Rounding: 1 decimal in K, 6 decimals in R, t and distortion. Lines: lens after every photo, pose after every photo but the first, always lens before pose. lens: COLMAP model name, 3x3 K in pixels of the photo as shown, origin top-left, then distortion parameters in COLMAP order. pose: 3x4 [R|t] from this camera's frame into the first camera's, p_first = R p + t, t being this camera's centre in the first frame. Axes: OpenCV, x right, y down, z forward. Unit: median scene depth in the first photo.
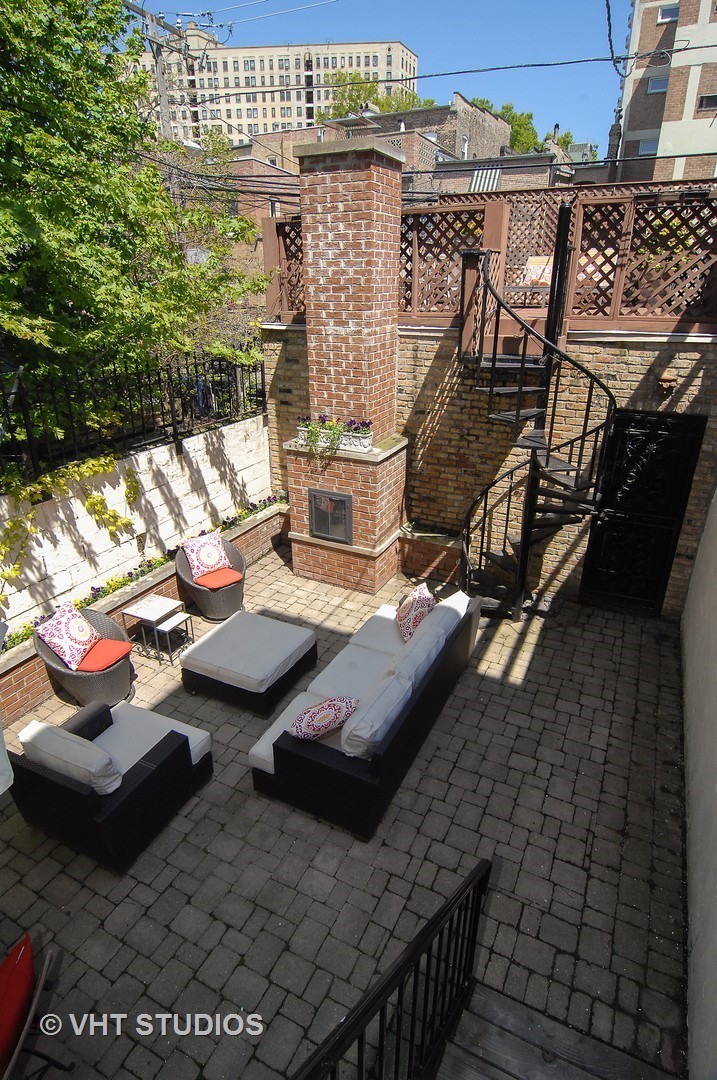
lens RADIAL K [[590.2, 0, 354.1], [0, 590.2, 540.0], [0, 0, 1]] dist [-0.013931, 0.000130]
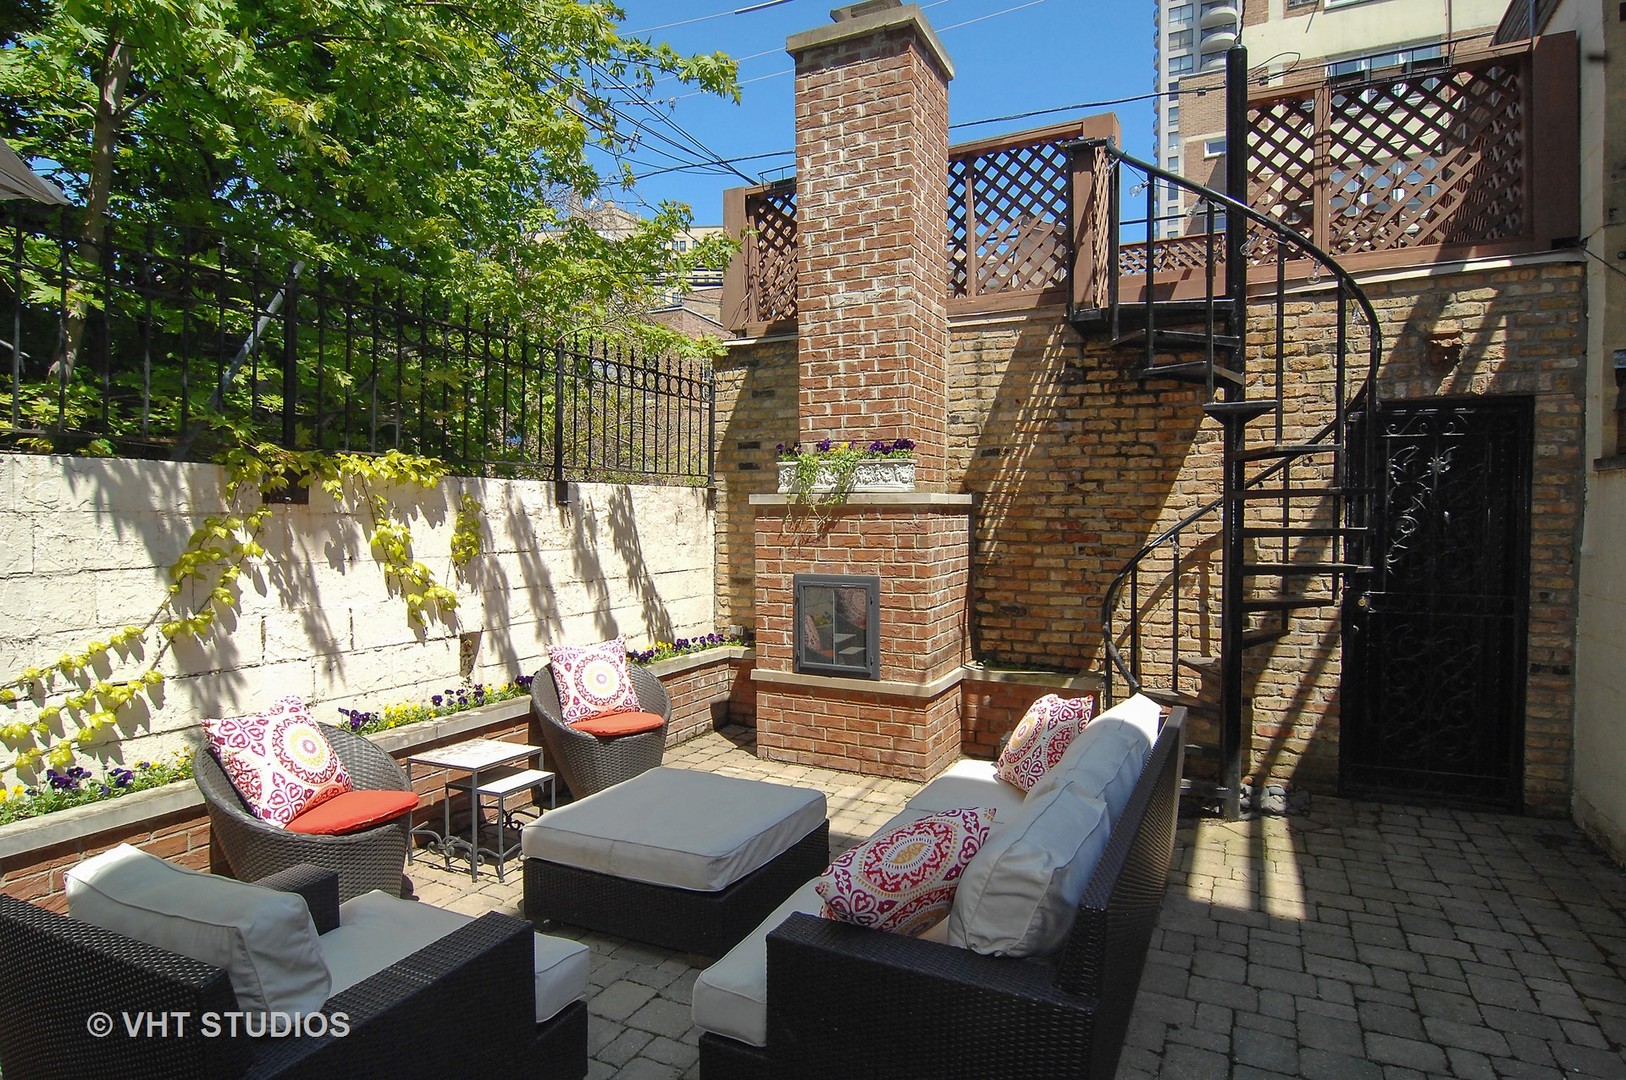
lens RADIAL K [[900.6, 0, 811.0], [0, 900.6, 540.9], [0, 0, 1]] dist [-0.015713, -0.000668]
pose [[0.999977, 0.003478, 0.005860, -0.069350], [-0.001017, 0.926479, -0.376344, 0.198273], [-0.006738, 0.376329, 0.926462, 0.239262]]
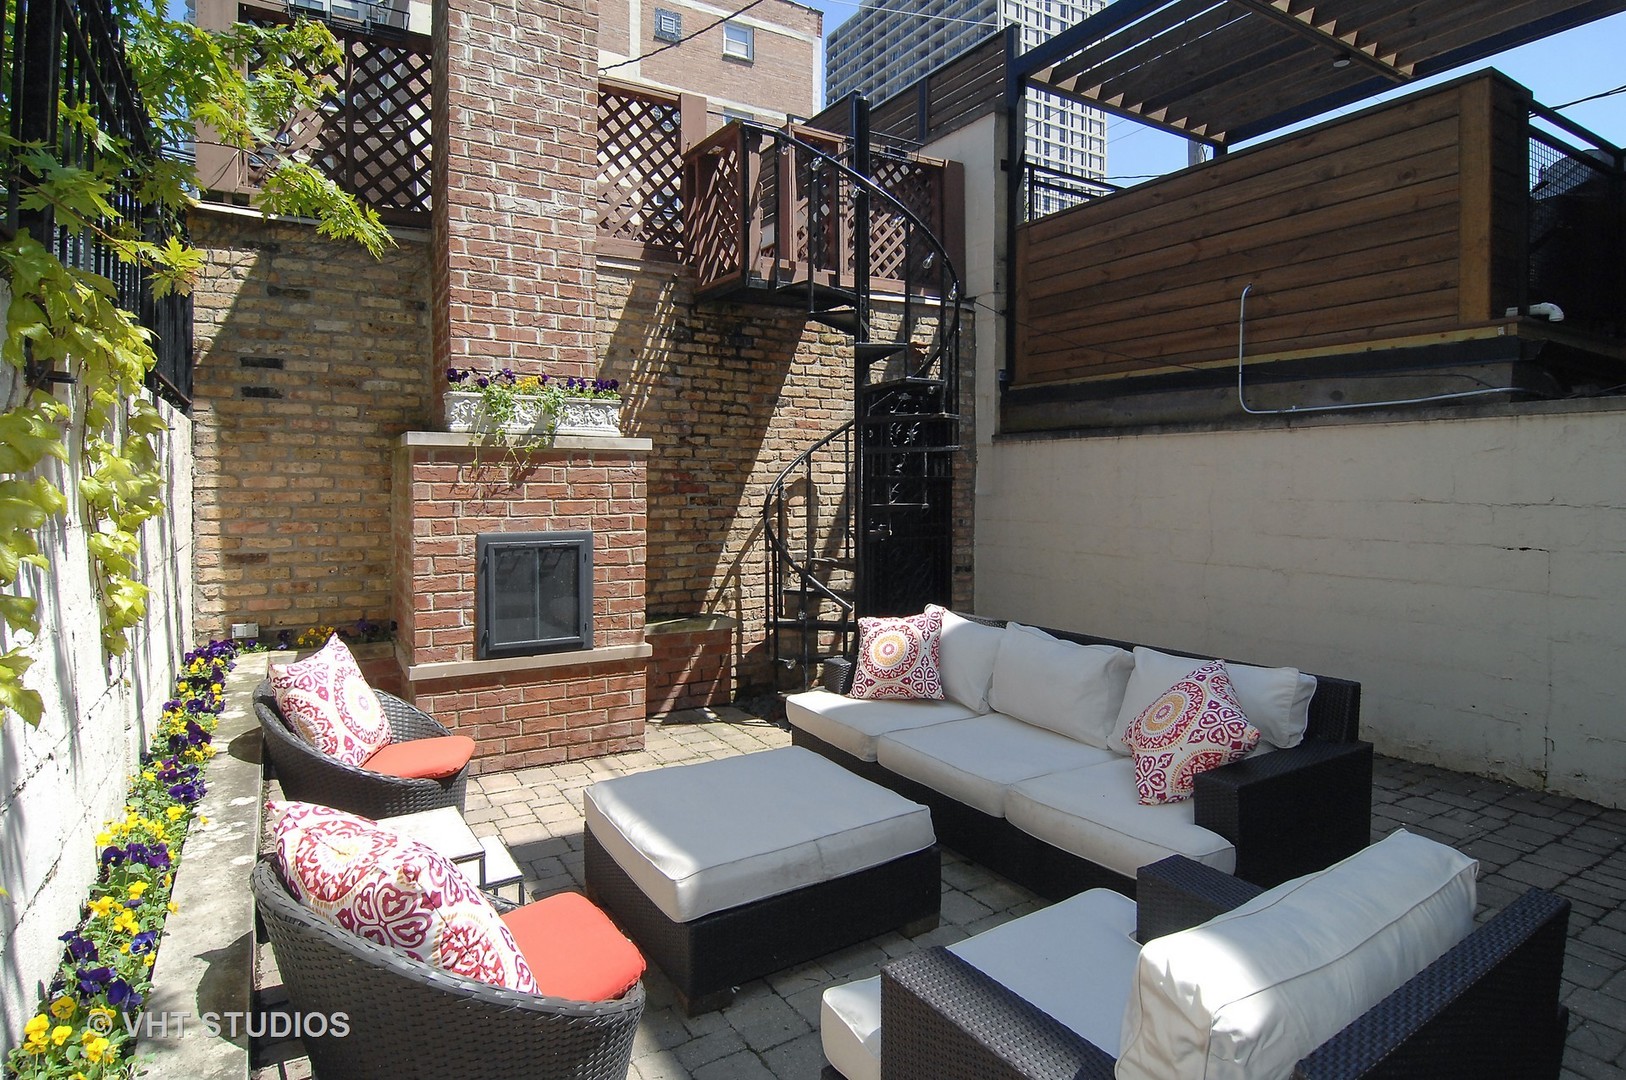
lens RADIAL K [[893.7, 0, 820.8], [0, 893.7, 496.2], [0, 0, 1]] dist [-0.012035, -0.000325]
pose [[0.512749, -0.006763, 0.858512, -0.518909], [0.345943, 0.916824, -0.199393, 0.102599], [-0.785756, 0.399235, 0.472439, 0.510879]]
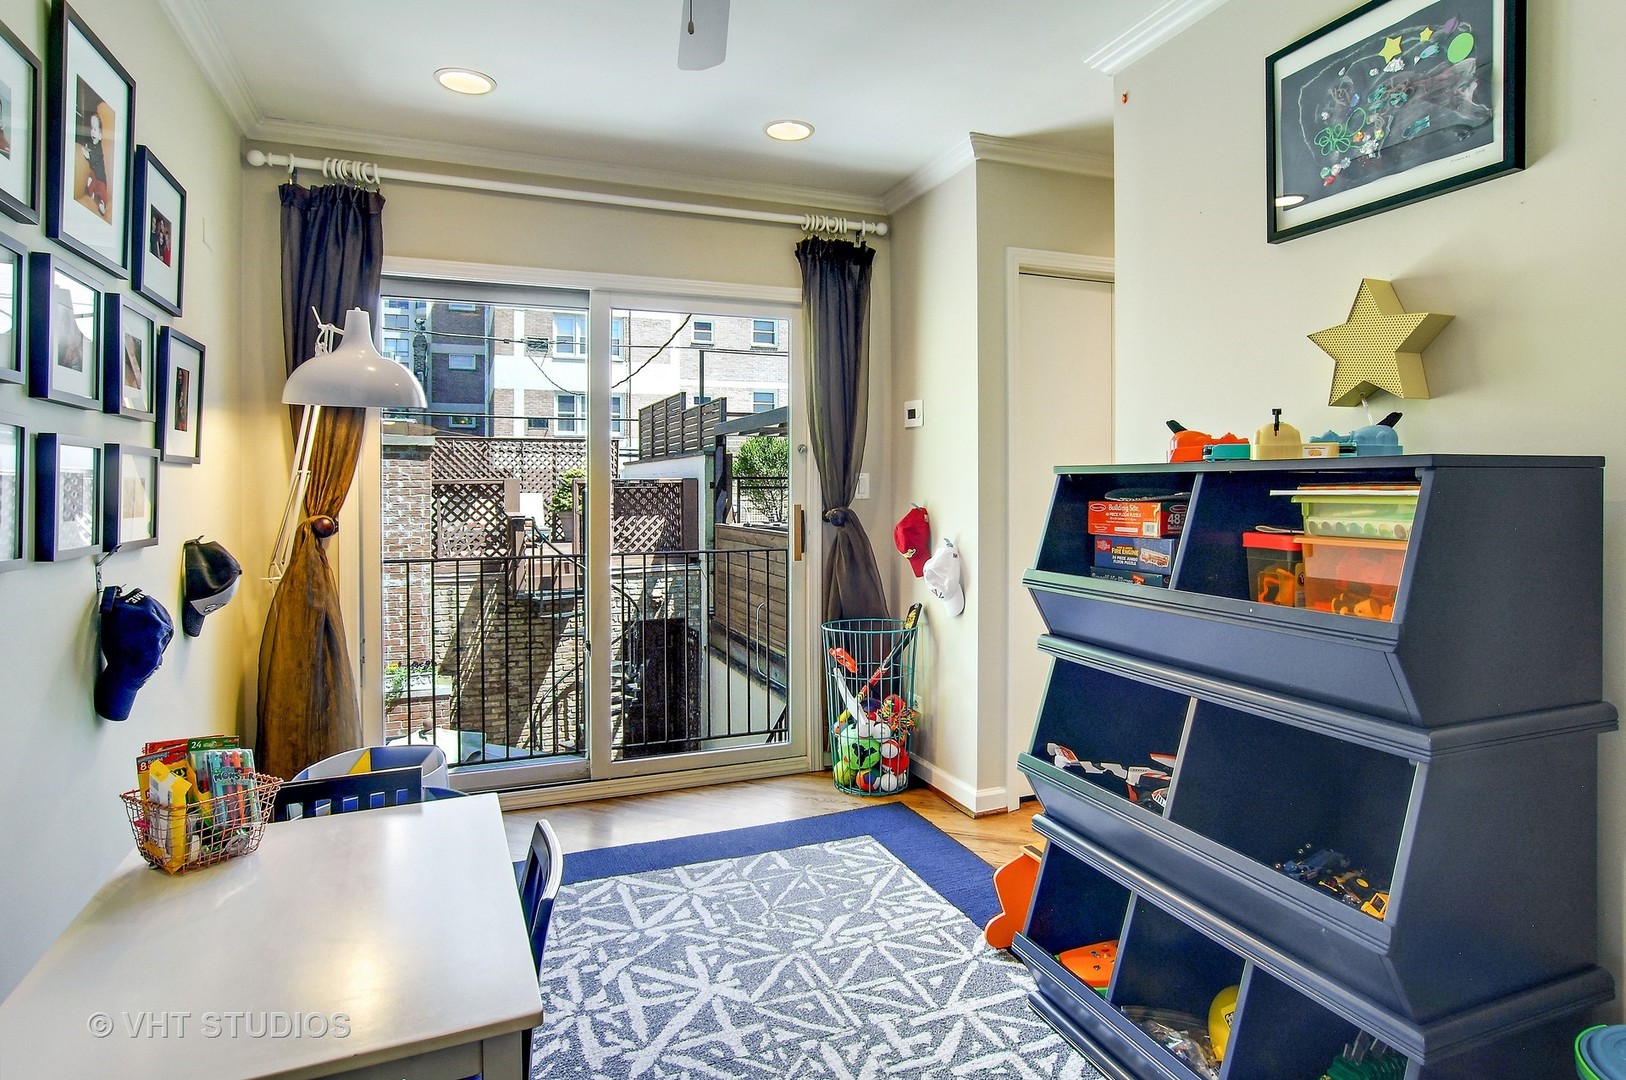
lens RADIAL K [[918.7, 0, 814.7], [0, 918.7, 483.4], [0, 0, 1]] dist [-0.016184, -0.000055]
pose [[0.665503, 0.000871, 0.746395, -0.731462], [0.303073, 0.913535, -0.271293, 0.163244], [-0.682094, 0.406758, 0.607697, -0.603155]]
